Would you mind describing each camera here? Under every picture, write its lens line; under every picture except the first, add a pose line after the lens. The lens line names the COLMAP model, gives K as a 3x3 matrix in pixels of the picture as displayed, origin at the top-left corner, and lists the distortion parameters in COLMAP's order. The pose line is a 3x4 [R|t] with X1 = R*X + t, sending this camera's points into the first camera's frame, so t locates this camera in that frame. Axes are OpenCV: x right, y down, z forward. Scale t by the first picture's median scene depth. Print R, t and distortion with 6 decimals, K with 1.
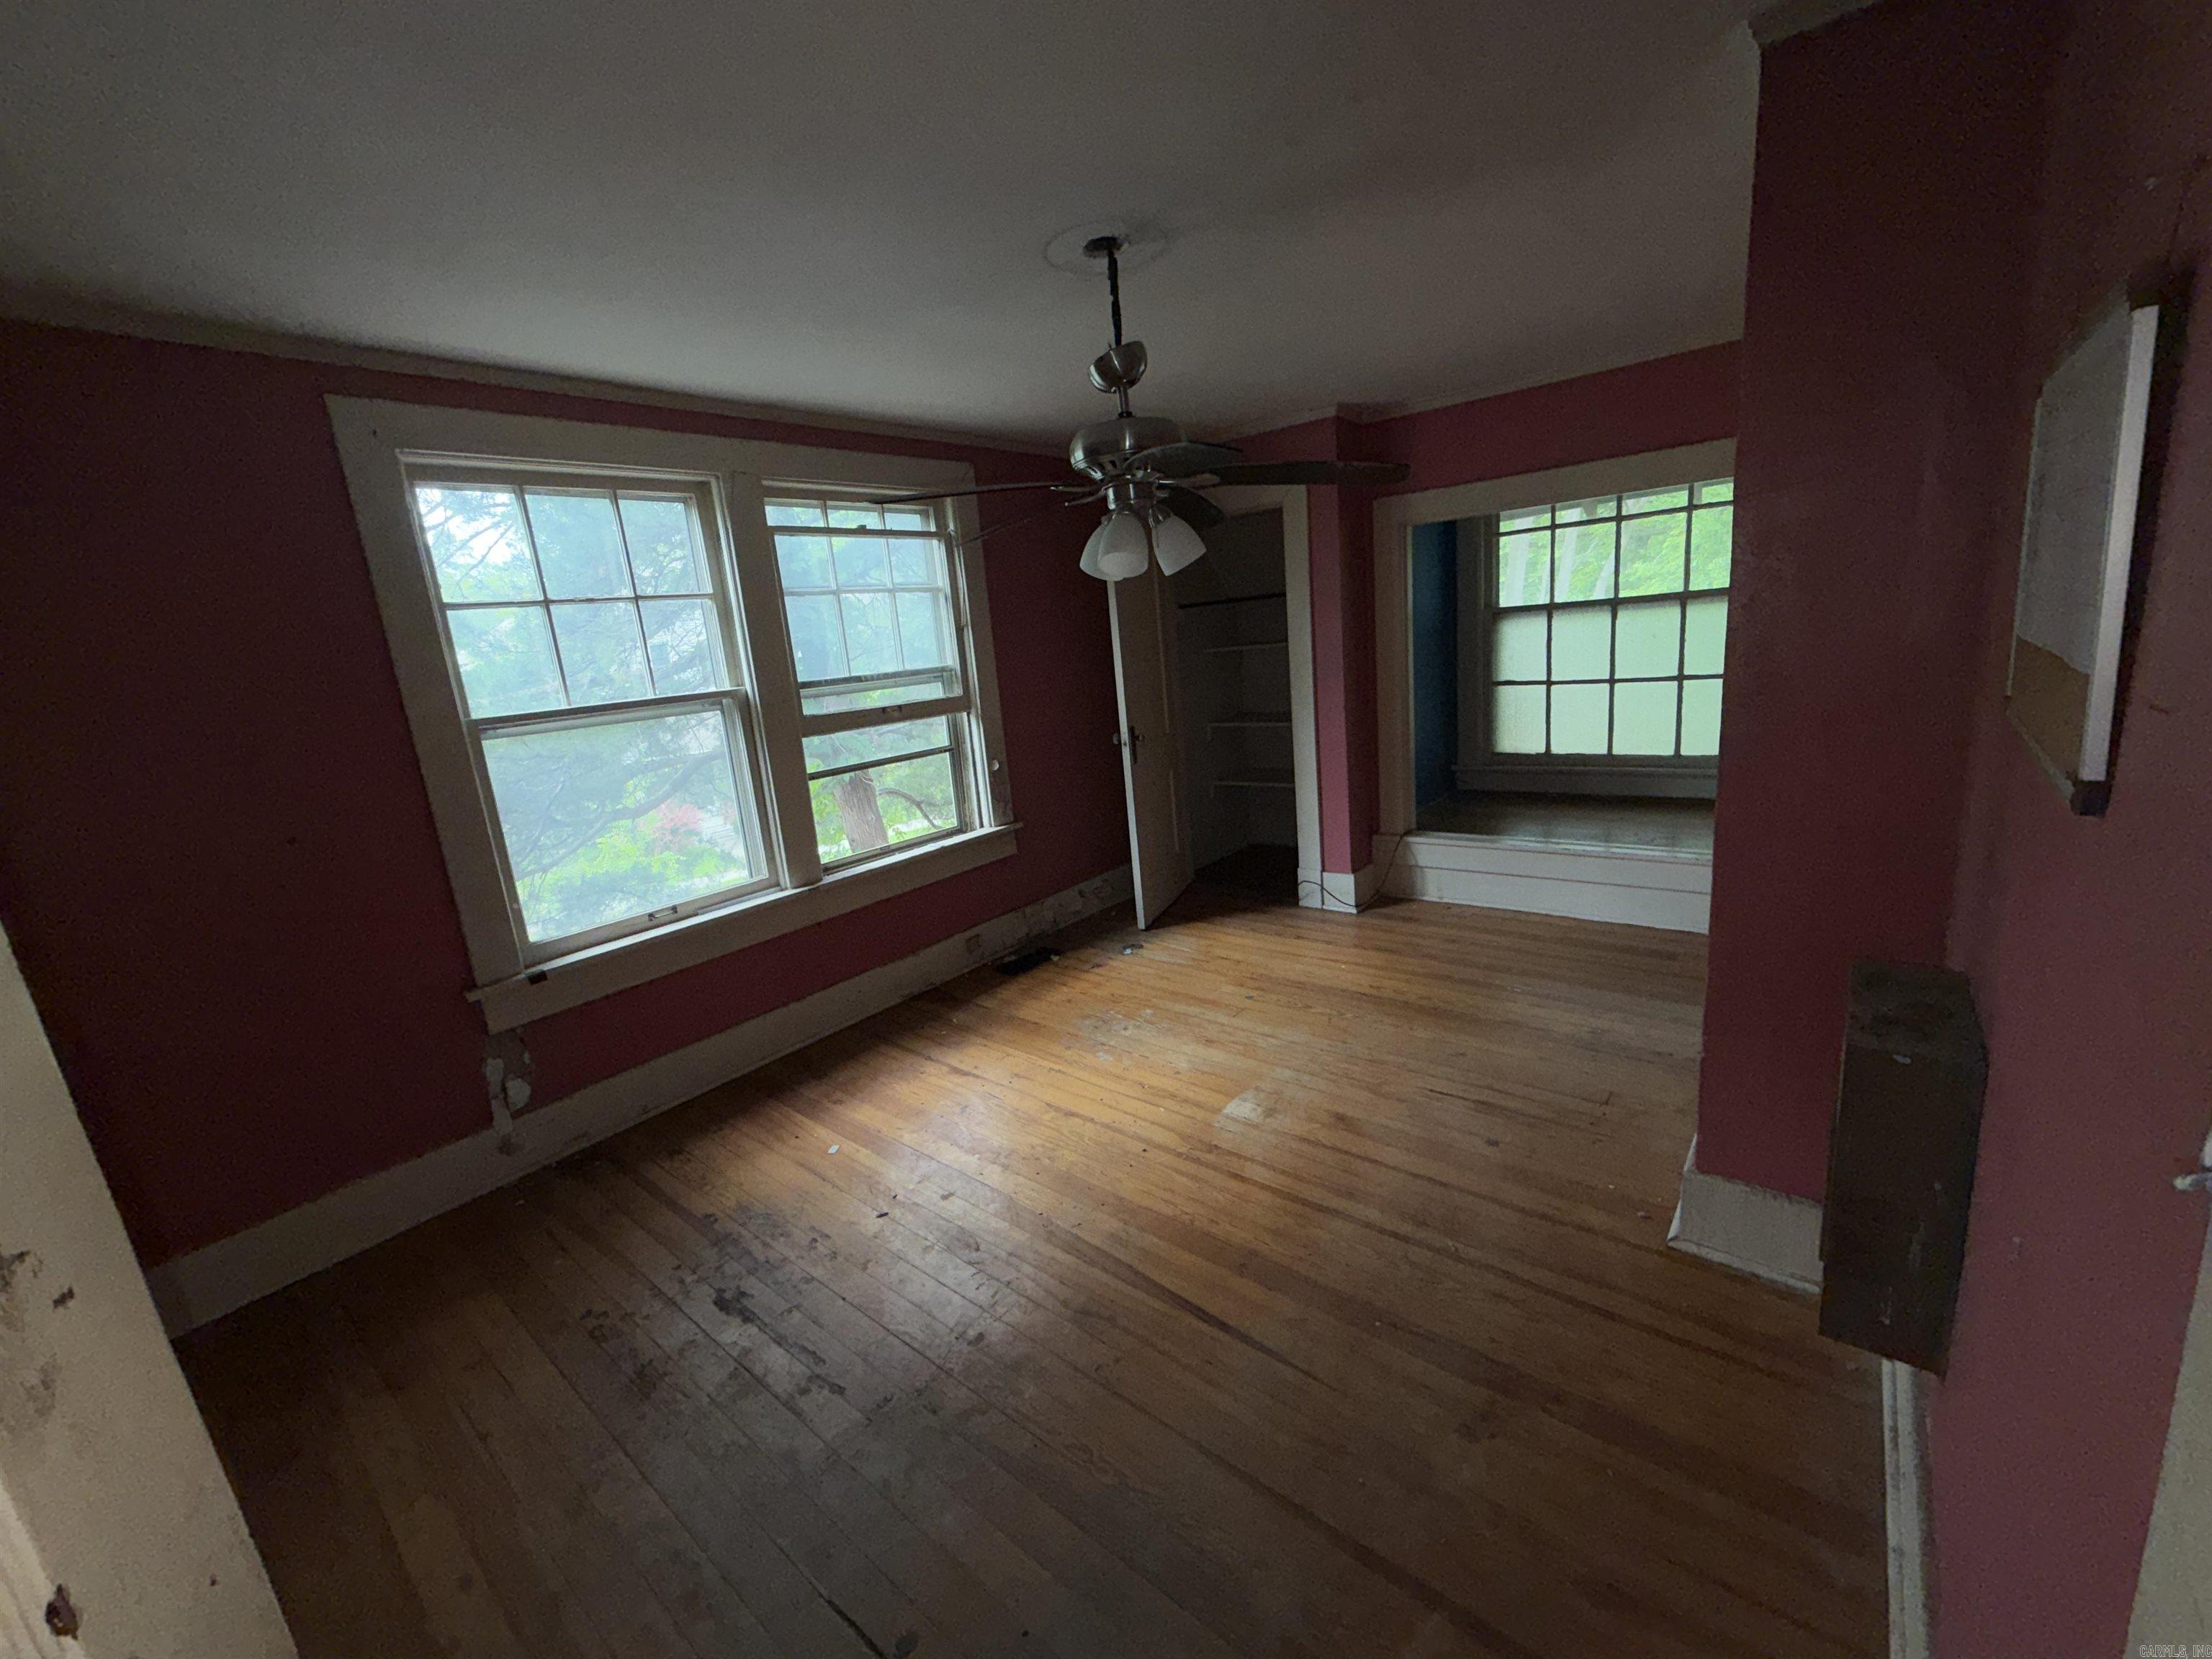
lens RADIAL K [[882.5, 0, 1098.9], [0, 882.5, 833.6], [0, 0, 1]] dist [-0.000362, 0.000111]
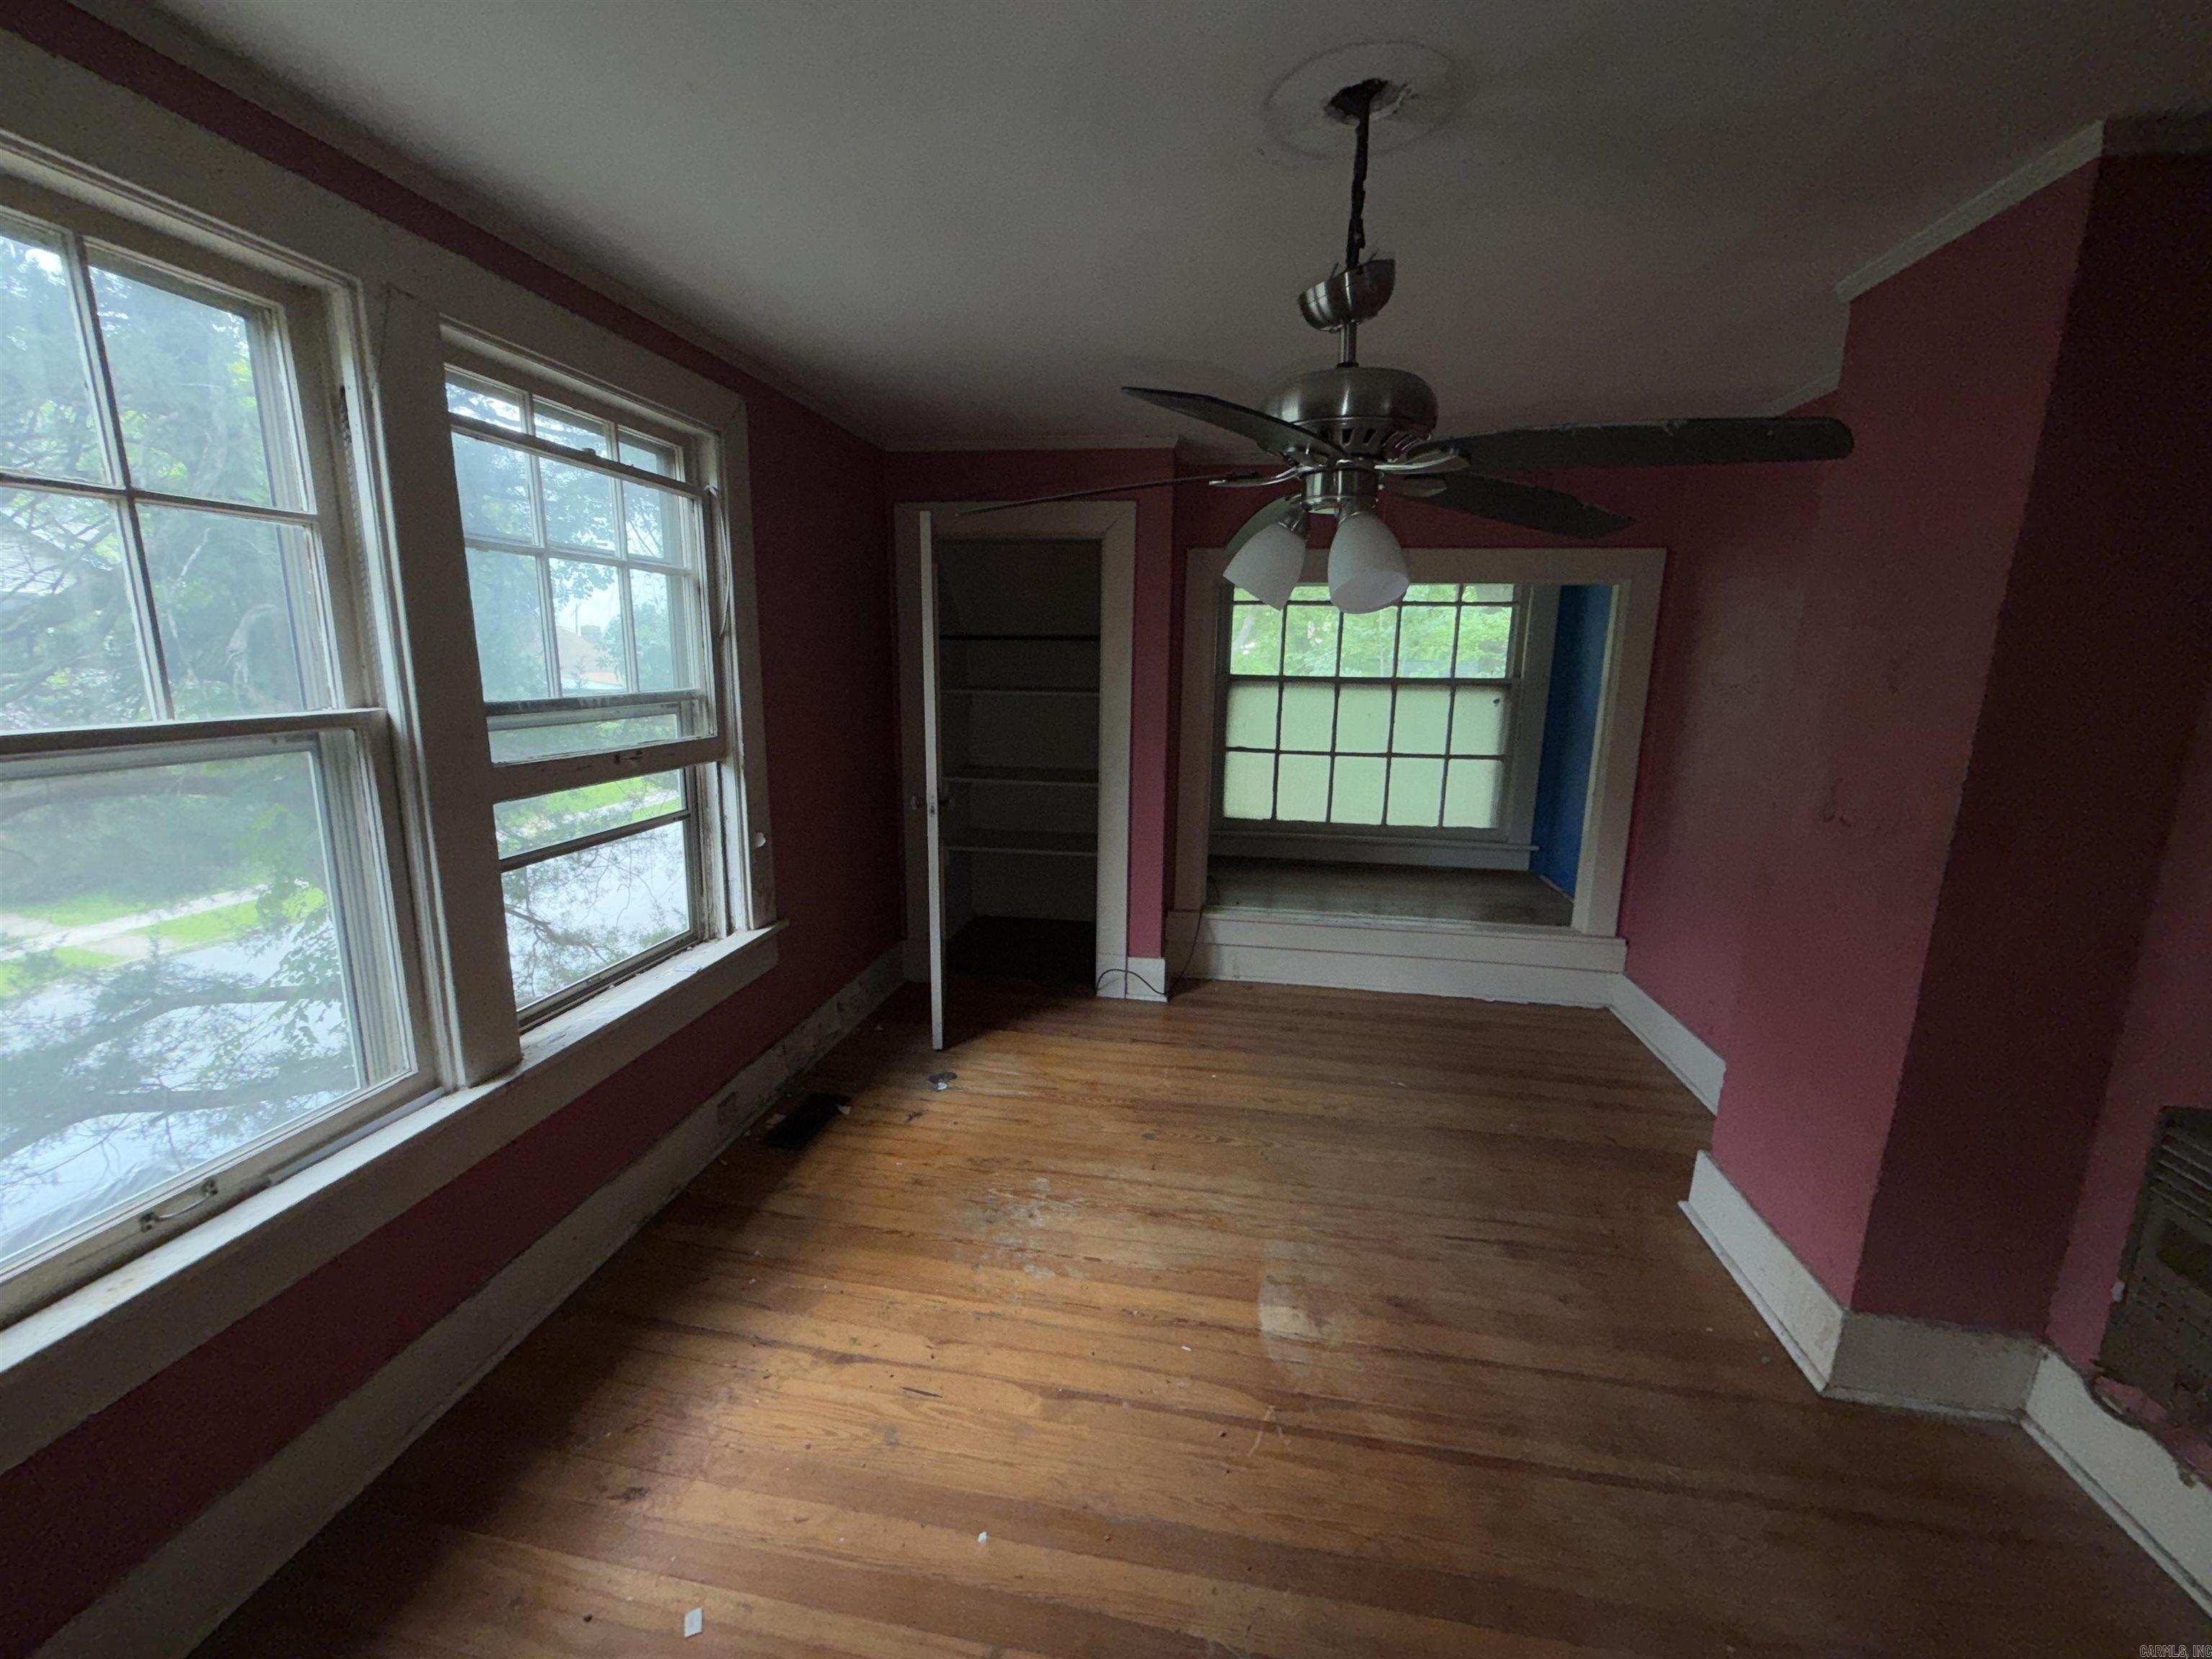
lens RADIAL K [[882.5, 0, 1098.9], [0, 882.5, 833.6], [0, 0, 1]] dist [-0.000362, 0.000111]
pose [[0.860274, 0.001659, 0.509829, -0.253482], [0.018926, 0.999202, -0.035186, -0.056621], [-0.509481, 0.039918, 0.859556, 0.293640]]
